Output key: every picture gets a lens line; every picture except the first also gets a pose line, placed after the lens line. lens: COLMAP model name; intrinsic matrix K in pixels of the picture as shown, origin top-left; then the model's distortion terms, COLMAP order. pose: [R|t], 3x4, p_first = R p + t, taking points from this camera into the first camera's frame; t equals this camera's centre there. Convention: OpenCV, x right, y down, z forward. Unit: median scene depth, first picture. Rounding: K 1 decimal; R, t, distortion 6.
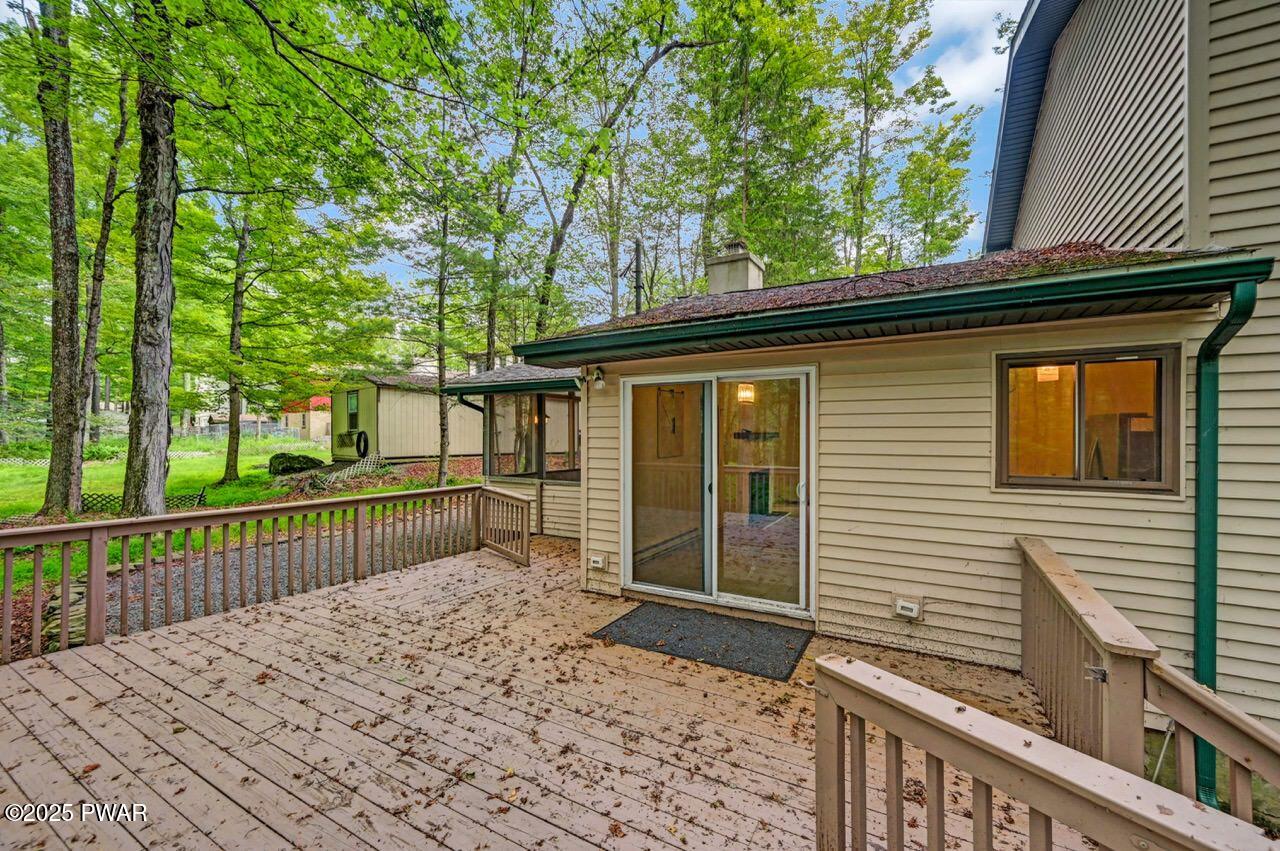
lens RADIAL K [[510.9, 0, 643.0], [0, 510.9, 431.7], [0, 0, 1]] dist [-0.004221, -0.000104]
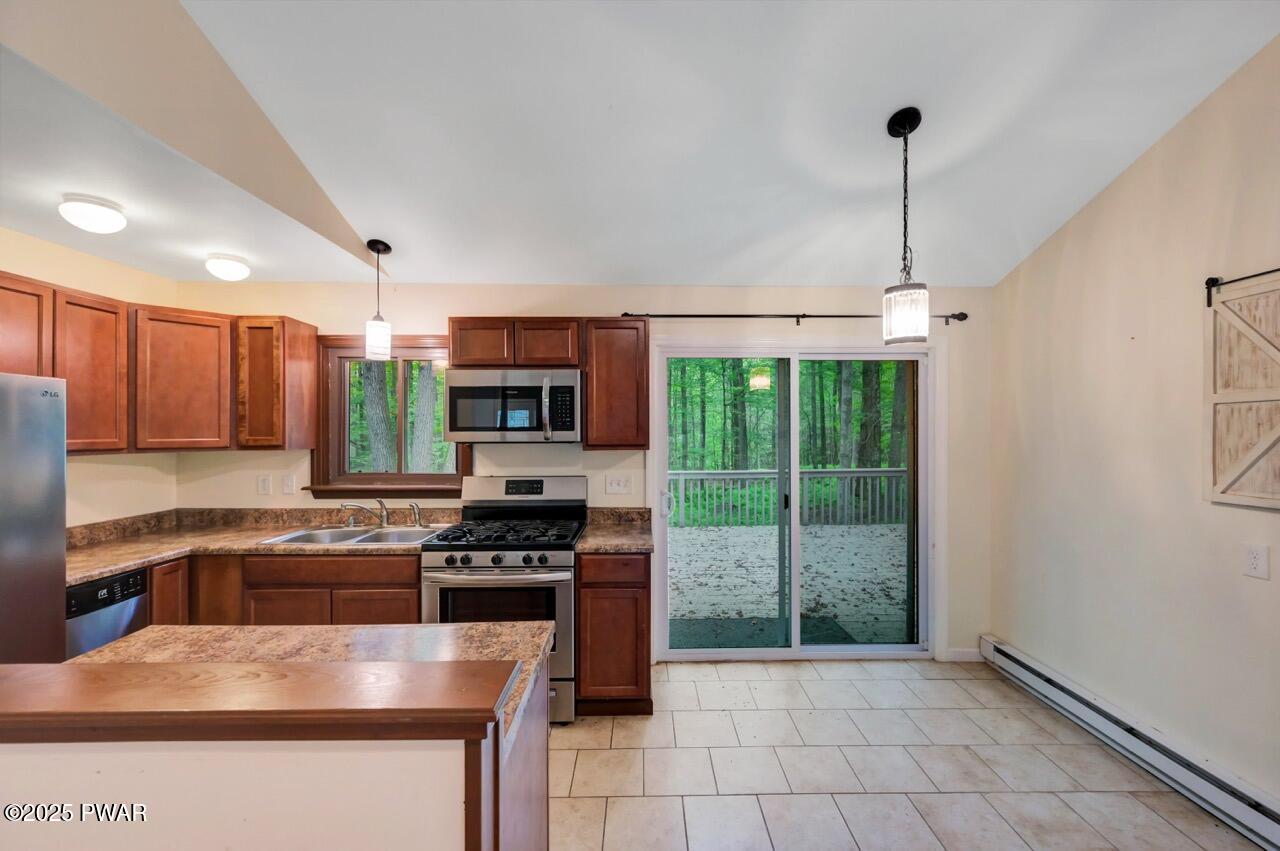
lens RADIAL K [[510.9, 0, 640.3], [0, 510.9, 427.5], [0, 0, 1]] dist [-0.004221, -0.000104]
pose [[-0.868816, -0.001695, -0.495133, 1.138195], [0.003863, 0.999941, -0.010201, 0.015536], [0.495120, -0.010776, -0.868758, 2.553657]]
